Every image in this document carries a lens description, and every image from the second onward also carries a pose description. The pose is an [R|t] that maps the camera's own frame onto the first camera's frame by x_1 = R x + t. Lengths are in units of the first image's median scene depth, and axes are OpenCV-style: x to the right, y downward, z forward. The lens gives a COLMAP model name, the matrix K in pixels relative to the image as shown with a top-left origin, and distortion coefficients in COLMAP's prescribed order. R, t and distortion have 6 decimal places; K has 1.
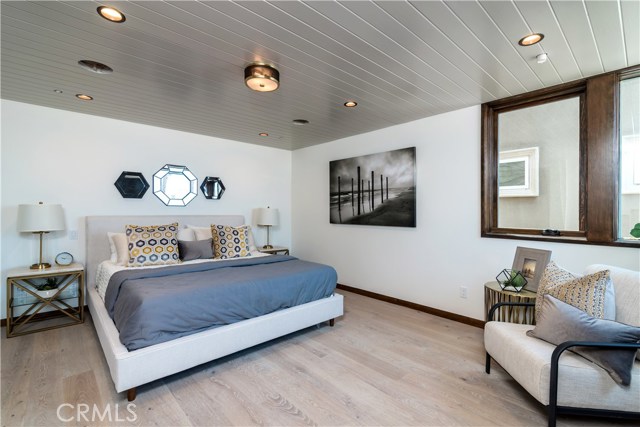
lens RADIAL K [[293.0, 0, 319.5], [0, 293.0, 210.8], [0, 0, 1]] dist [0.000400, 0.000063]
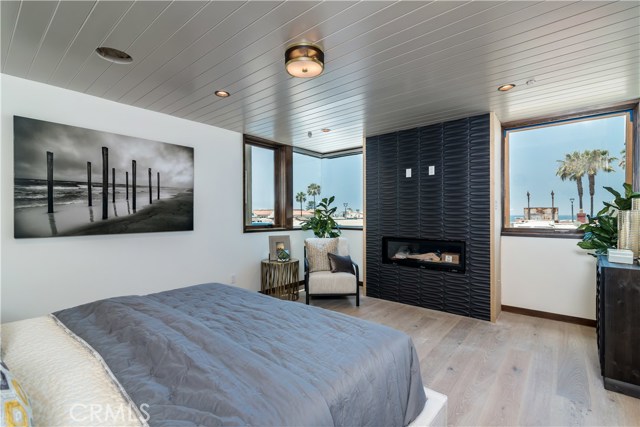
lens RADIAL K [[293.0, 0, 319.5], [0, 293.0, 215.5], [0, 0, 1]] dist [0.000400, 0.000063]
pose [[-0.141384, -0.006328, 0.989935, -0.628317], [0.001737, 0.999976, 0.006640, 0.000755], [-0.989953, 0.002658, -0.141370, 0.646765]]
